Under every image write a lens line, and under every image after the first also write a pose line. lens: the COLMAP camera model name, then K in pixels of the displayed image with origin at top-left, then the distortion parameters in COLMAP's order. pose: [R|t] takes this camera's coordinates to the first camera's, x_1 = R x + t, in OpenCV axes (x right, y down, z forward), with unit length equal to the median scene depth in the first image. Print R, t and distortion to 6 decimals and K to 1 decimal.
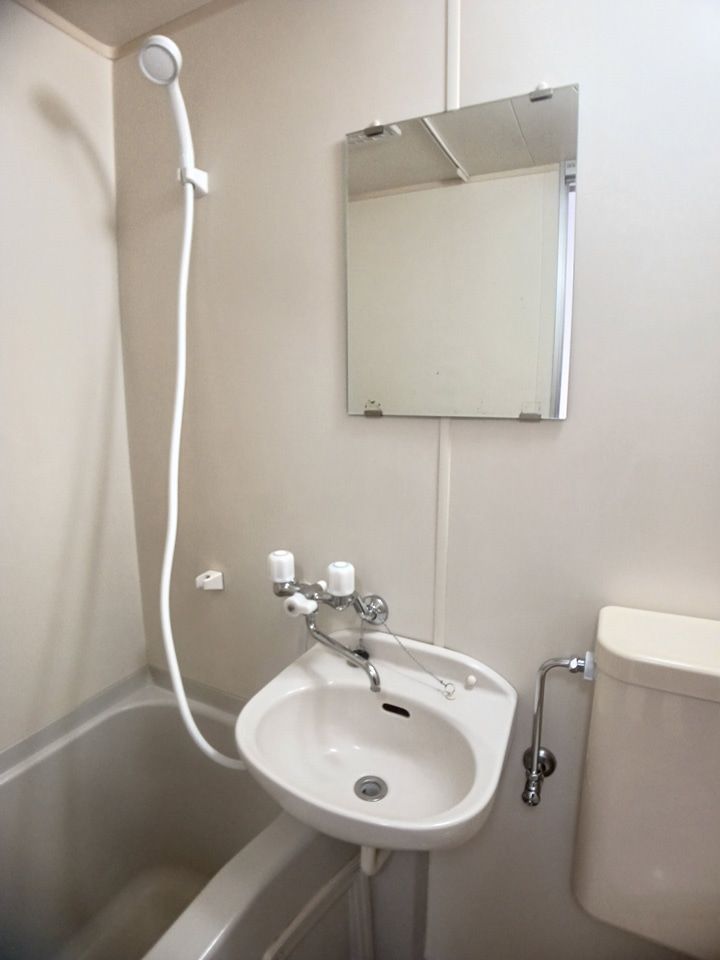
lens RADIAL K [[512.3, 0, 360.5], [0, 512.3, 476.6], [0, 0, 1]] dist [-0.085653, 0.010607]
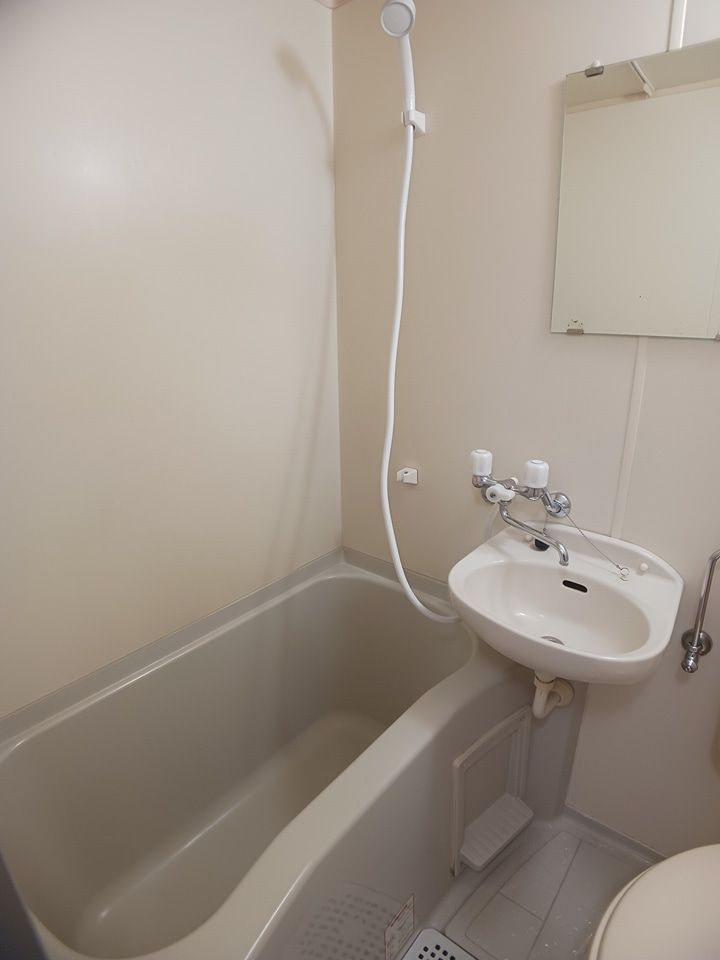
lens RADIAL K [[512.3, 0, 362.8], [0, 512.3, 474.7], [0, 0, 1]] dist [-0.085653, 0.010607]
pose [[0.972833, 0.060643, -0.223424, -0.164912], [-0.029808, 0.989860, 0.138884, 0.049795], [0.229581, -0.128451, 0.964776, -0.230334]]
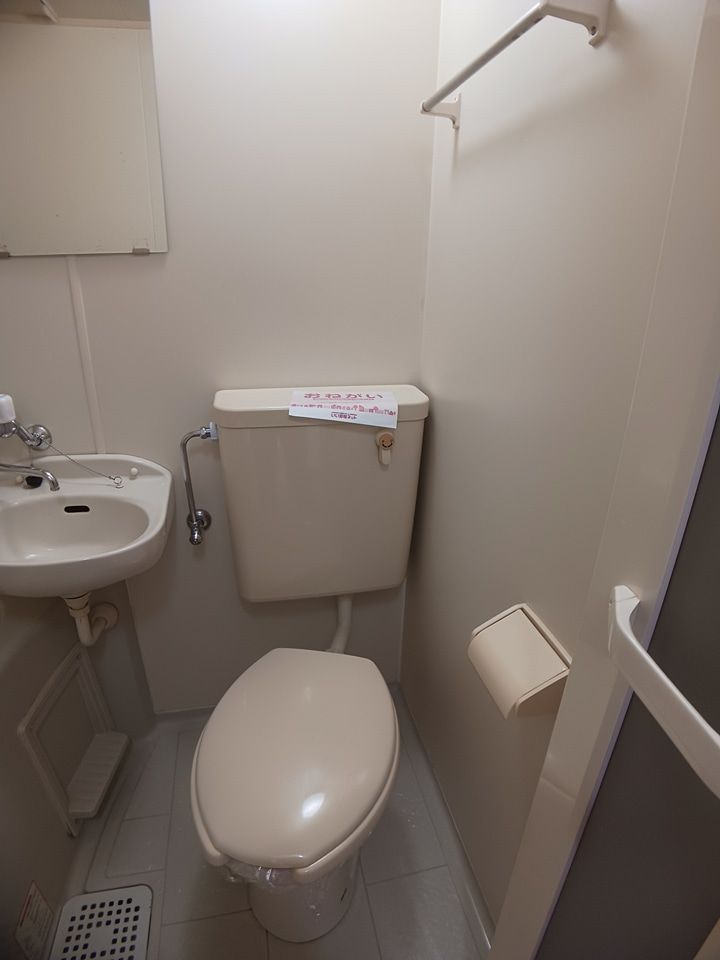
lens RADIAL K [[512.3, 0, 355.0], [0, 512.3, 472.4], [0, 0, 1]] dist [-0.085653, 0.010607]
pose [[0.790290, -0.219831, 0.571941, -0.068578], [0.087686, 0.964393, 0.249513, 0.131916], [-0.606427, -0.147036, 0.781426, -0.336669]]
